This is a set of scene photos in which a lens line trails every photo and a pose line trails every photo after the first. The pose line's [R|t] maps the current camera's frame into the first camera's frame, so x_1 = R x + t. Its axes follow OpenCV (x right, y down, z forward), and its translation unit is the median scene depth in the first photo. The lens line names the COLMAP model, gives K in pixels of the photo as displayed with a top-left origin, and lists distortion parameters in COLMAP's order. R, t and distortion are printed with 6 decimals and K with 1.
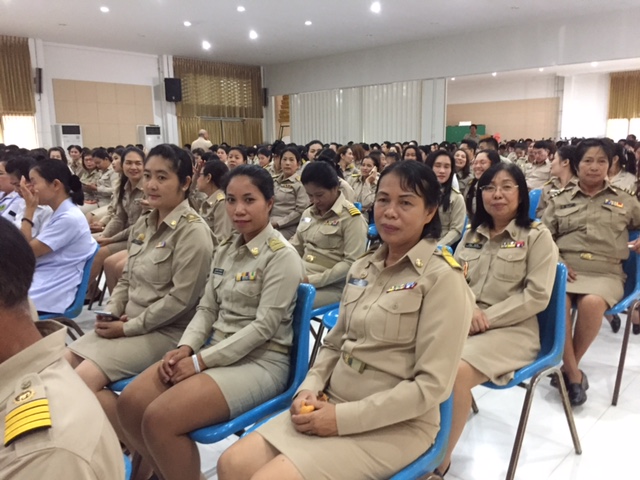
lens RADIAL K [[547.4, 0, 320.7], [0, 547.4, 238.9], [0, 0, 1]] dist [0.076350, -0.110075]
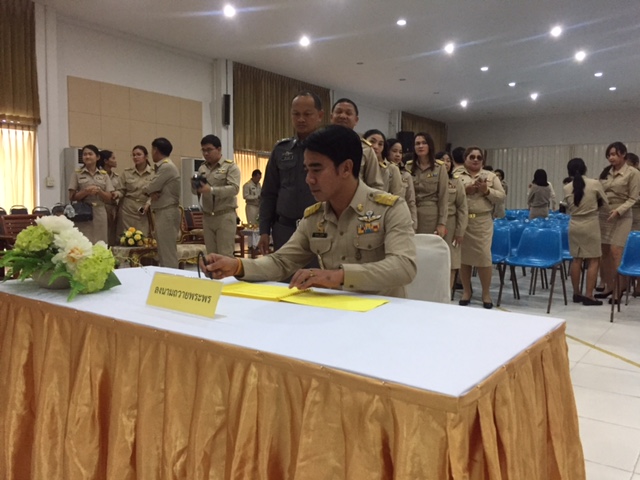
lens RADIAL K [[547.4, 0, 321.8], [0, 547.4, 240.3], [0, 0, 1]] dist [0.076350, -0.110075]
pose [[0.992332, 0.018291, 0.122240, -0.530993], [-0.006148, 0.995070, -0.098982, 0.023433], [-0.123448, 0.097471, 0.987553, -0.009874]]
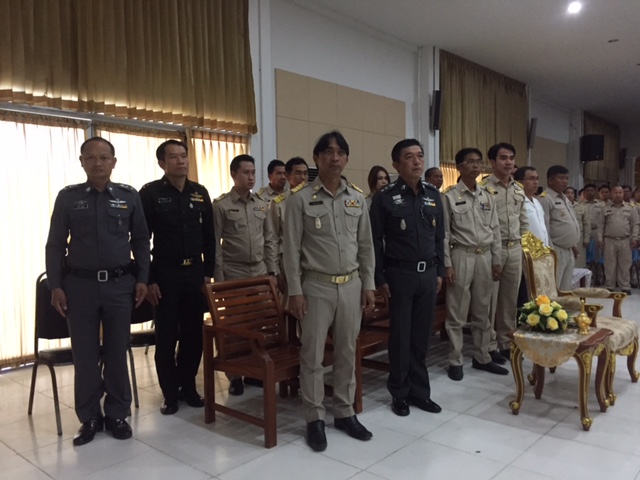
lens RADIAL K [[547.4, 0, 317.8], [0, 547.4, 238.6], [0, 0, 1]] dist [0.076350, -0.110075]
pose [[0.999860, -0.001593, 0.016677, -0.684996], [0.003825, 0.990884, -0.134665, -0.012062], [-0.016310, 0.134710, 0.990751, 0.156422]]
